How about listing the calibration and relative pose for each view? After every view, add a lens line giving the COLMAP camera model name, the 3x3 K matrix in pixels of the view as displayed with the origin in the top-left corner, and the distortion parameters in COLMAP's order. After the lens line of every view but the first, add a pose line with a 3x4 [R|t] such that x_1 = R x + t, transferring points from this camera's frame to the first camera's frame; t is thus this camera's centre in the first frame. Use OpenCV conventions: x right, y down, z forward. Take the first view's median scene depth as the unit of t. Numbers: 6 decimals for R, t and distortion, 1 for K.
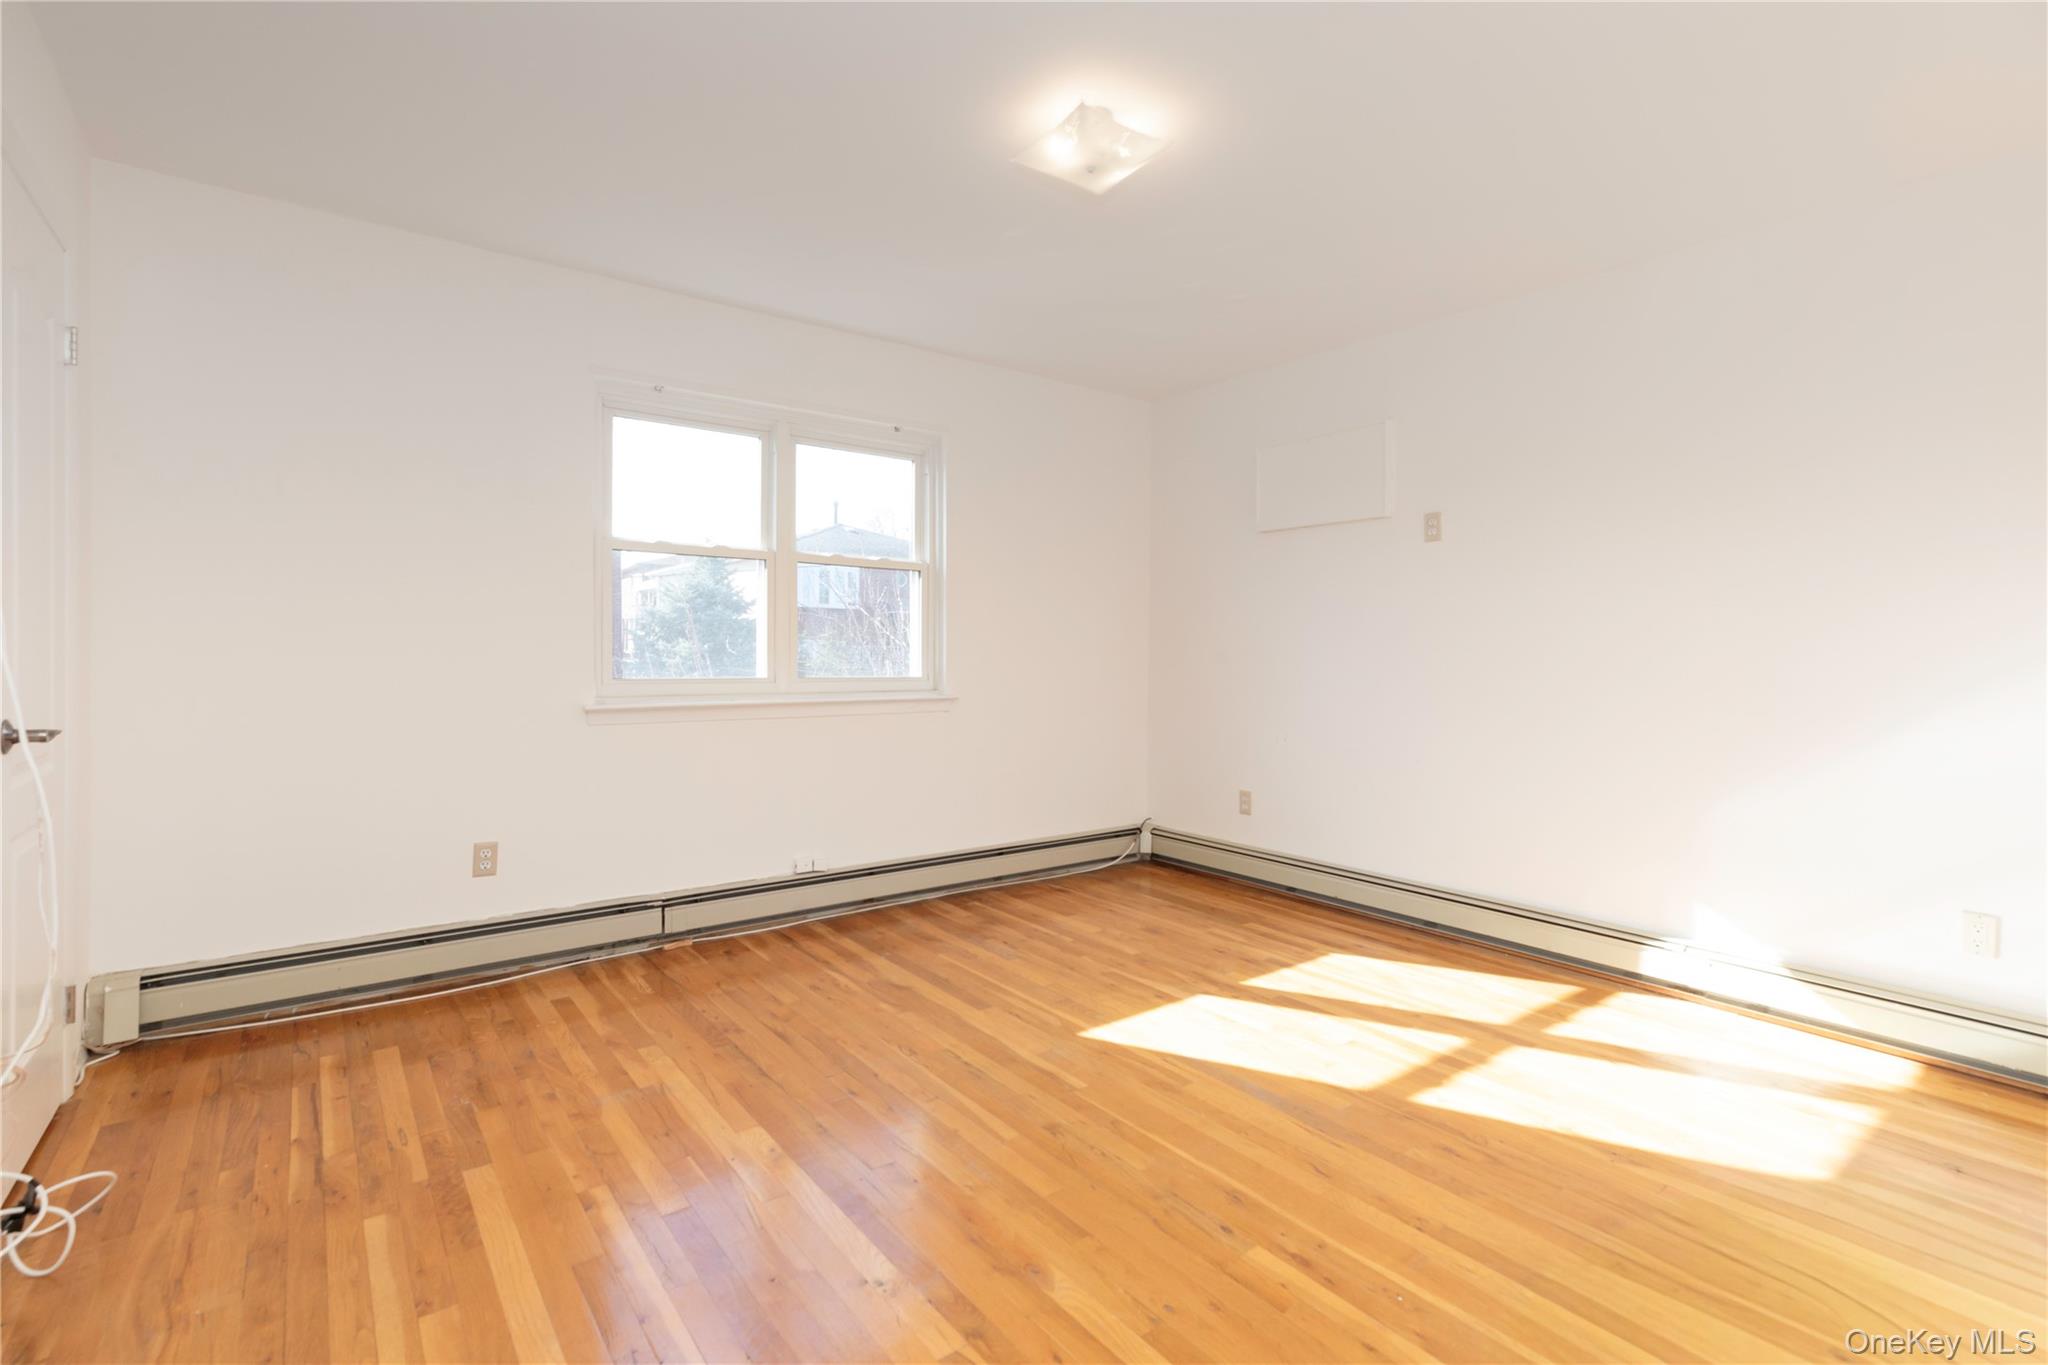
lens RADIAL K [[923.0, 0, 1032.1], [0, 923.0, 646.8], [0, 0, 1]] dist [0.013953, -0.000089]
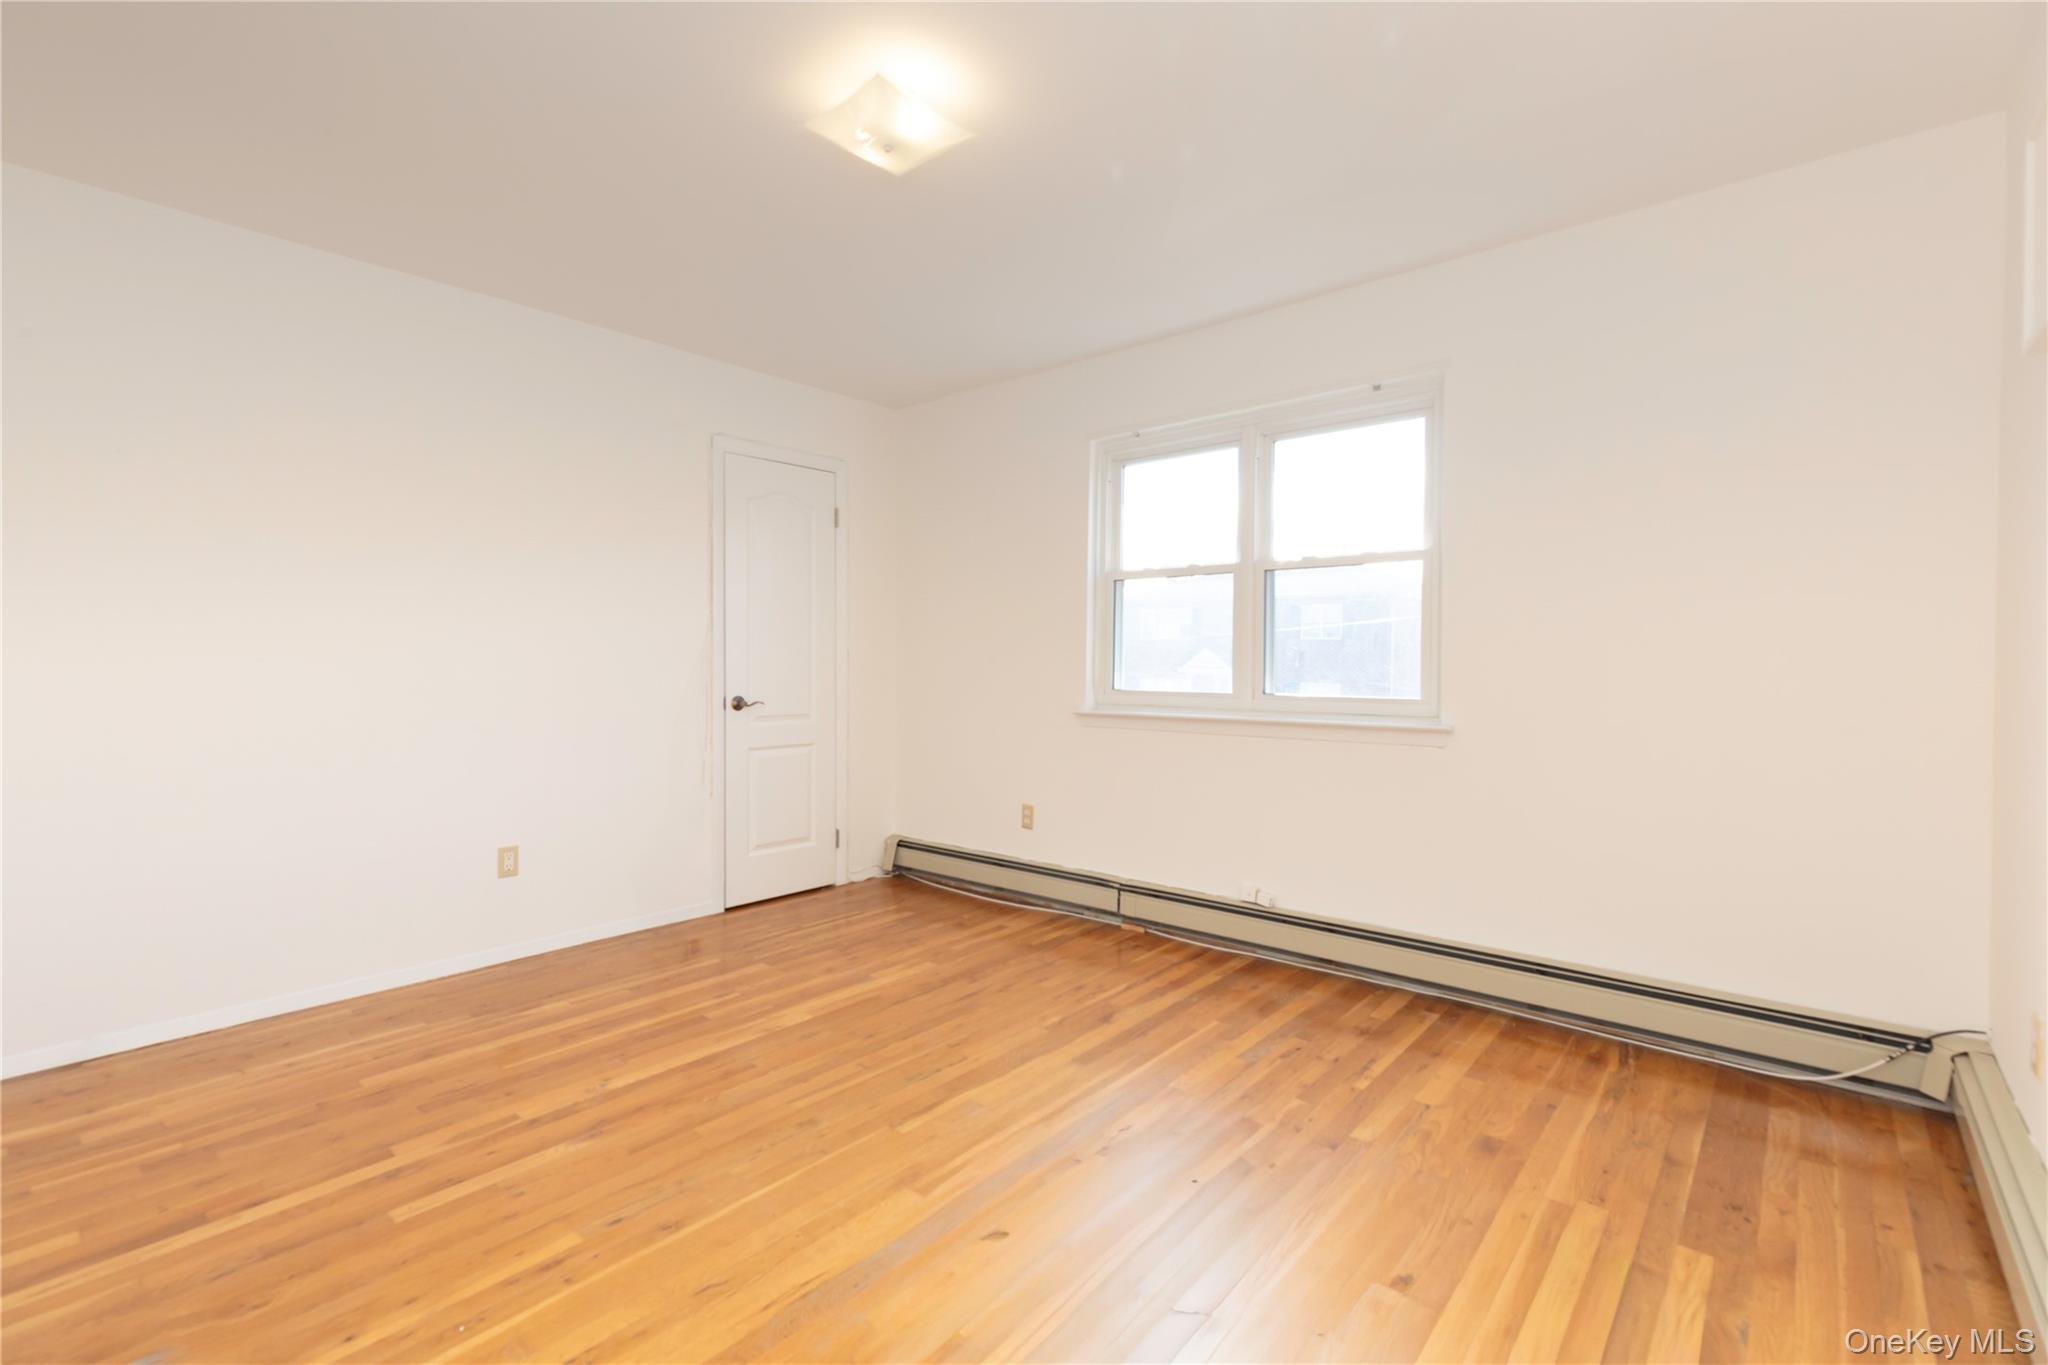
lens RADIAL K [[939.2, 0, 1051.2], [0, 939.2, 679.6], [0, 0, 1]] dist [0.002258, -0.000067]
pose [[0.217504, 0.011804, -0.975988, 0.856661], [0.003719, 0.999910, 0.012922, 0.007458], [0.976052, -0.006440, 0.217440, 0.804618]]
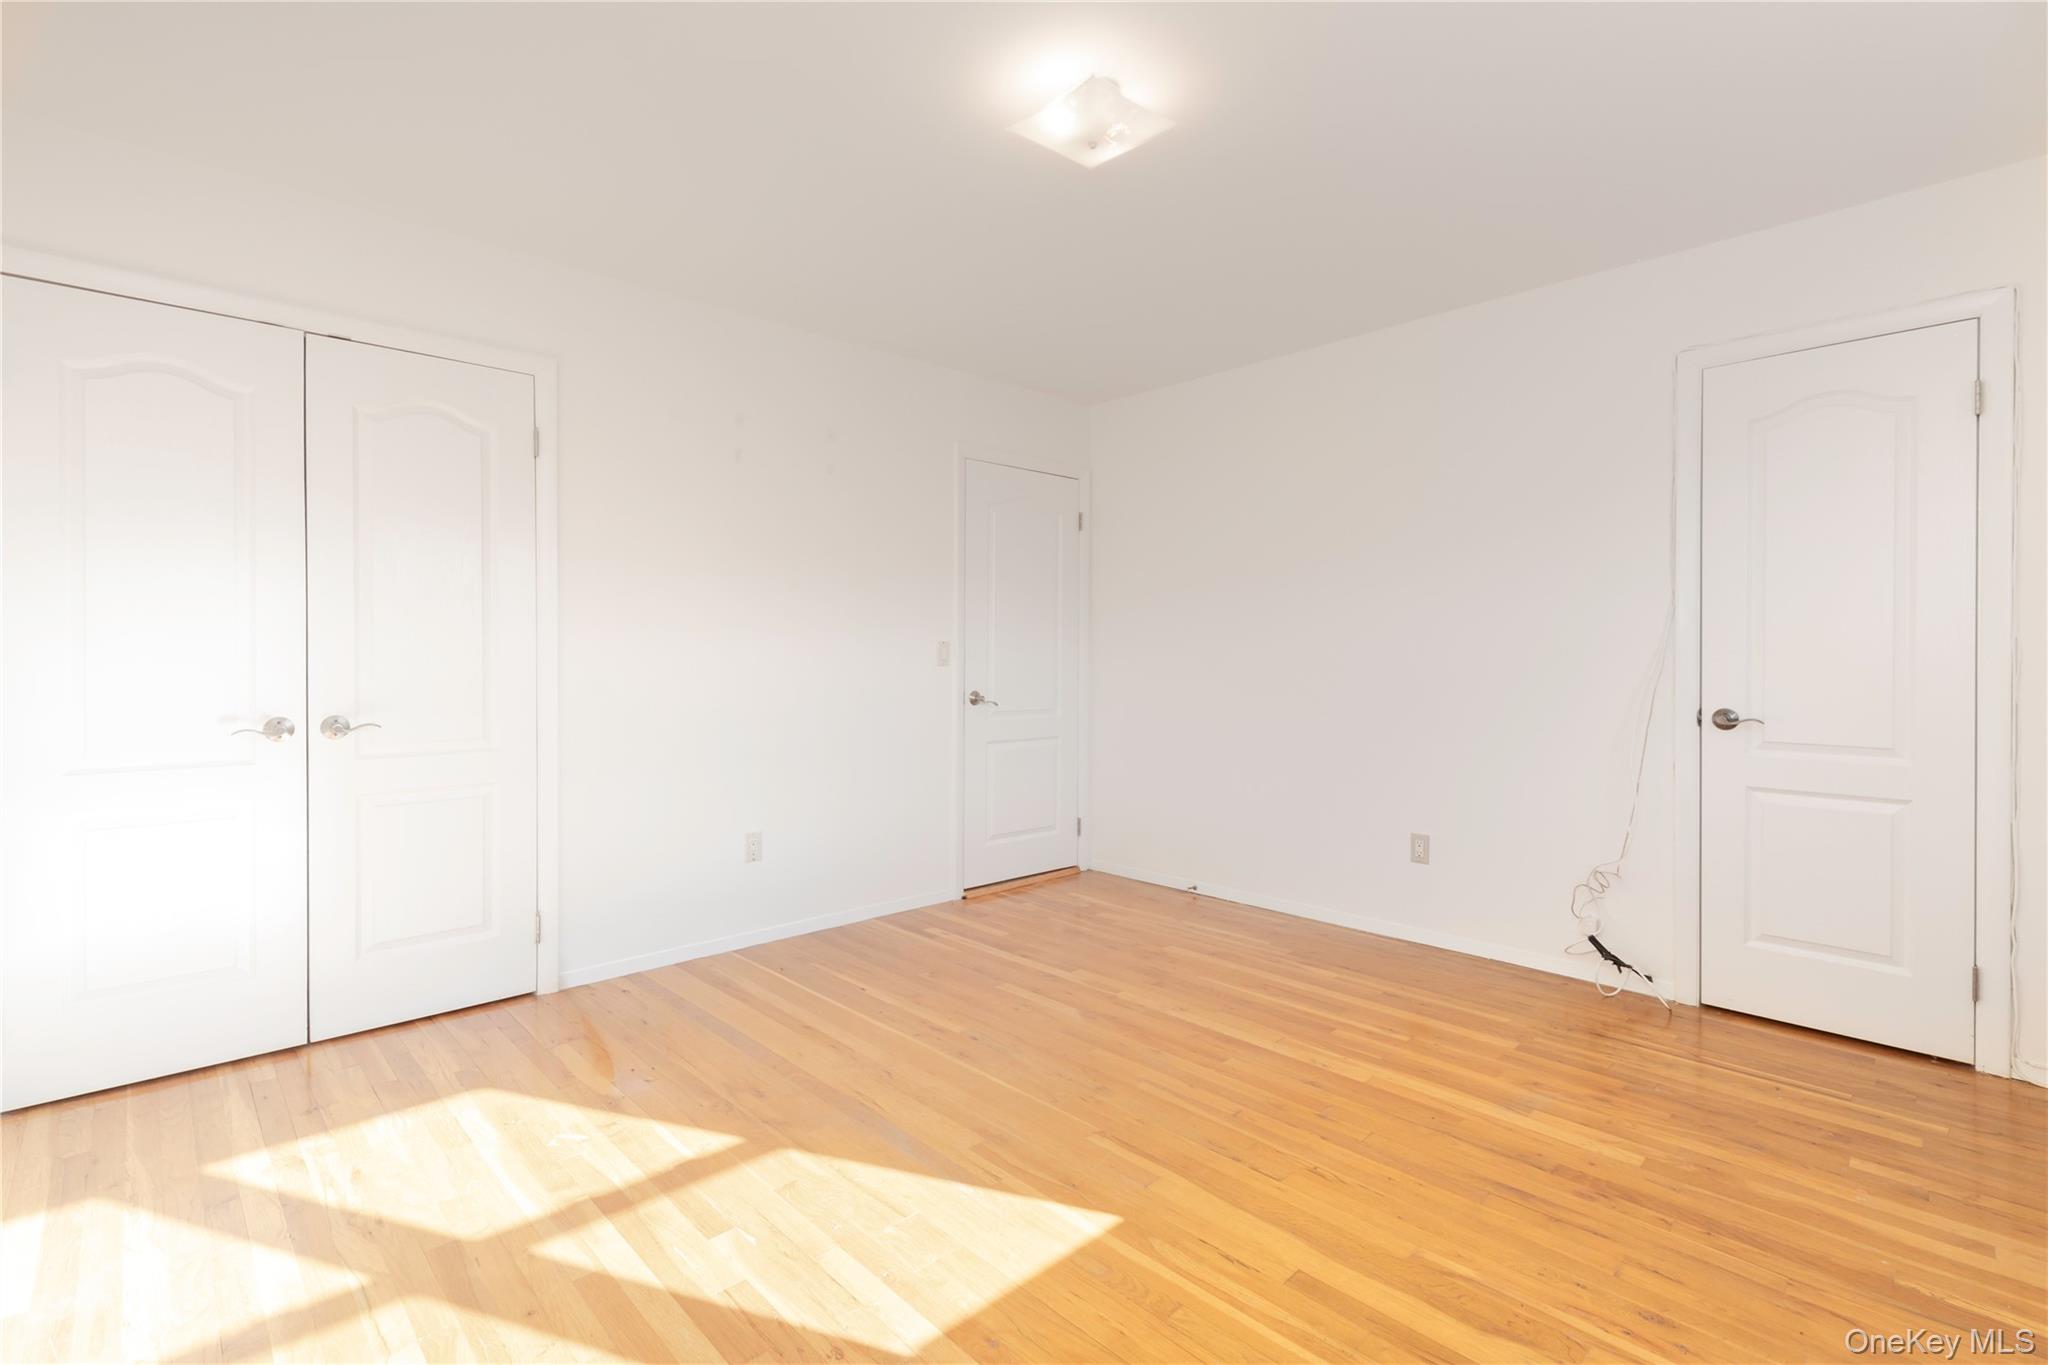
lens RADIAL K [[932.5, 0, 975.9], [0, 932.5, 682.5], [0, 0, 1]] dist [-0.001348, -0.000379]
pose [[-0.998169, -0.009043, -0.059814, 0.194064], [-0.010633, 0.999597, 0.026311, 0.002627], [0.059552, 0.026899, -0.997863, 1.616990]]
